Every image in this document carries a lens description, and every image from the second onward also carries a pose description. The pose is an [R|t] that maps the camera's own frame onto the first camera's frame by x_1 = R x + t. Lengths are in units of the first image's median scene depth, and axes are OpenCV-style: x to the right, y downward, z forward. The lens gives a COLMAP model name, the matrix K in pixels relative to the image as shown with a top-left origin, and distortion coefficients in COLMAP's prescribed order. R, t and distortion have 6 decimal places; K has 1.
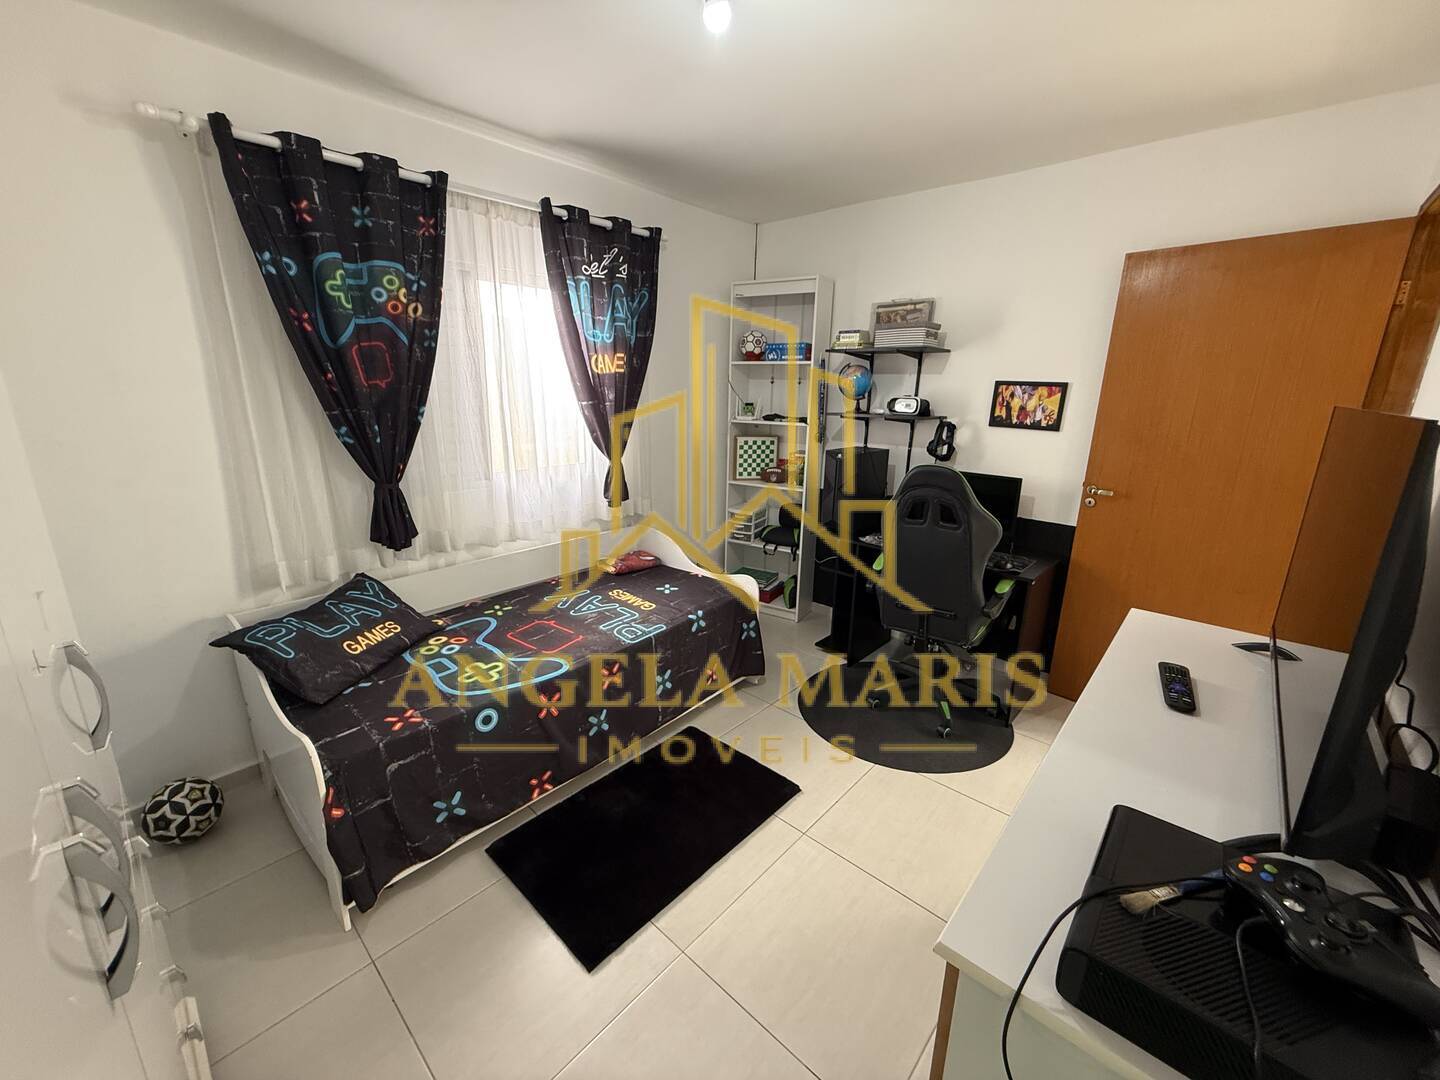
lens RADIAL K [[573.5, 0, 713.2], [0, 573.5, 538.2], [0, 0, 1]] dist [0.000280, 0.000021]
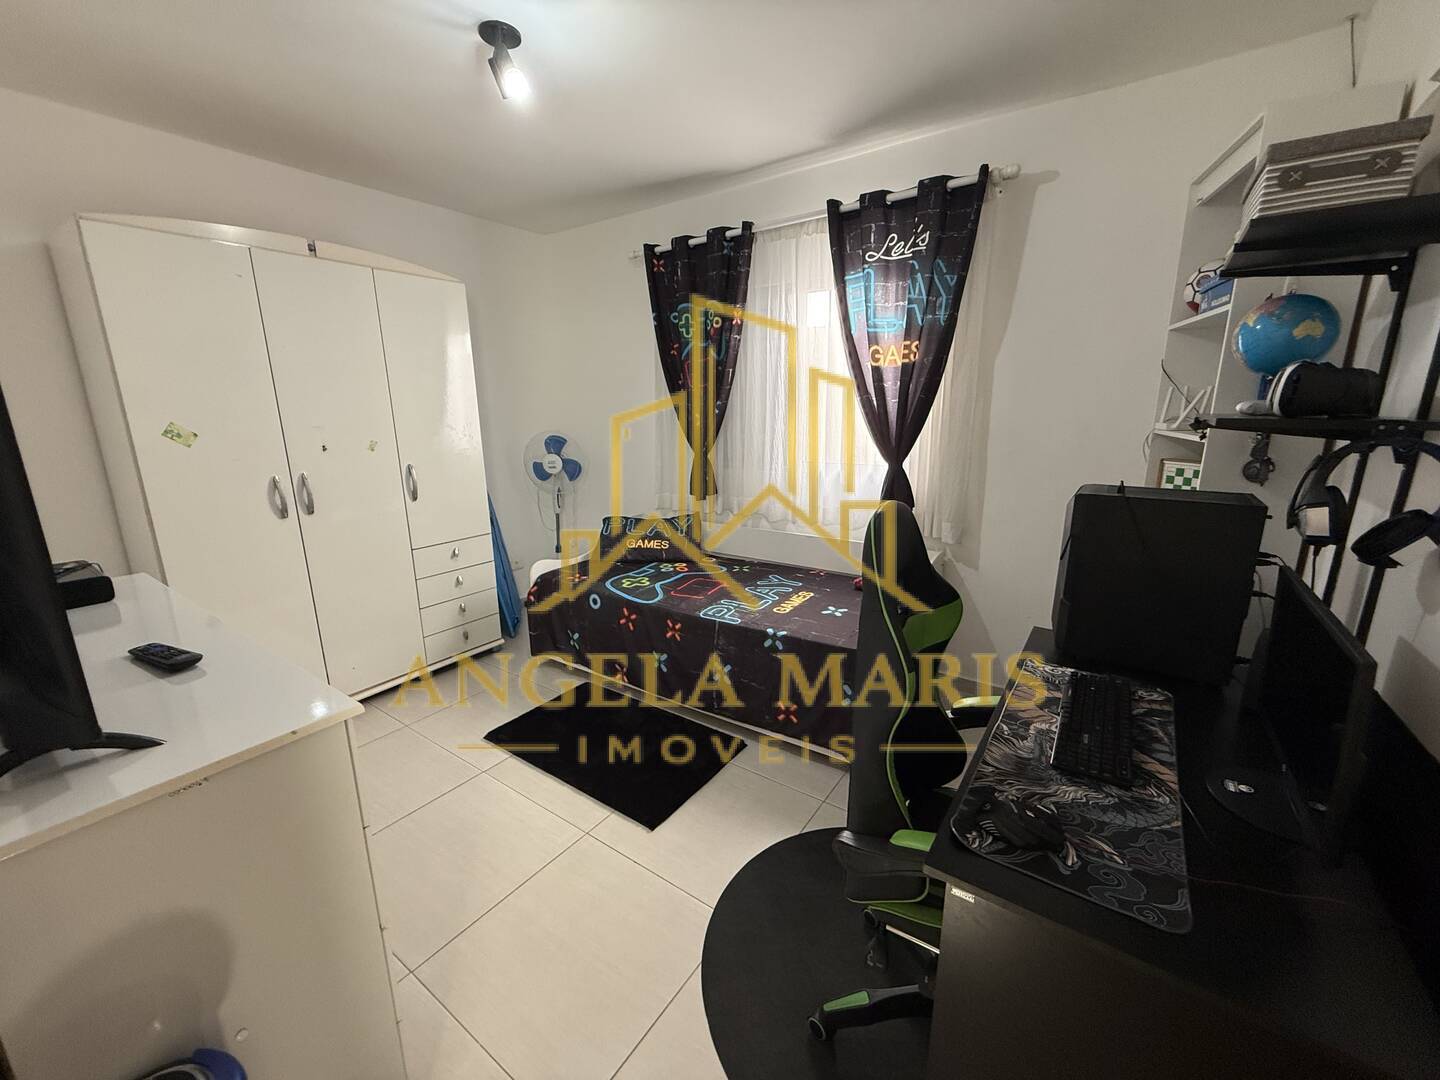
lens RADIAL K [[573.5, 0, 715.0], [0, 573.5, 539.3], [0, 0, 1]] dist [0.000280, 0.000021]
pose [[0.129768, 0.214712, -0.968018, 0.778632], [-0.244574, 0.953039, 0.178603, -0.137313], [0.960908, 0.213575, 0.176187, 0.713321]]
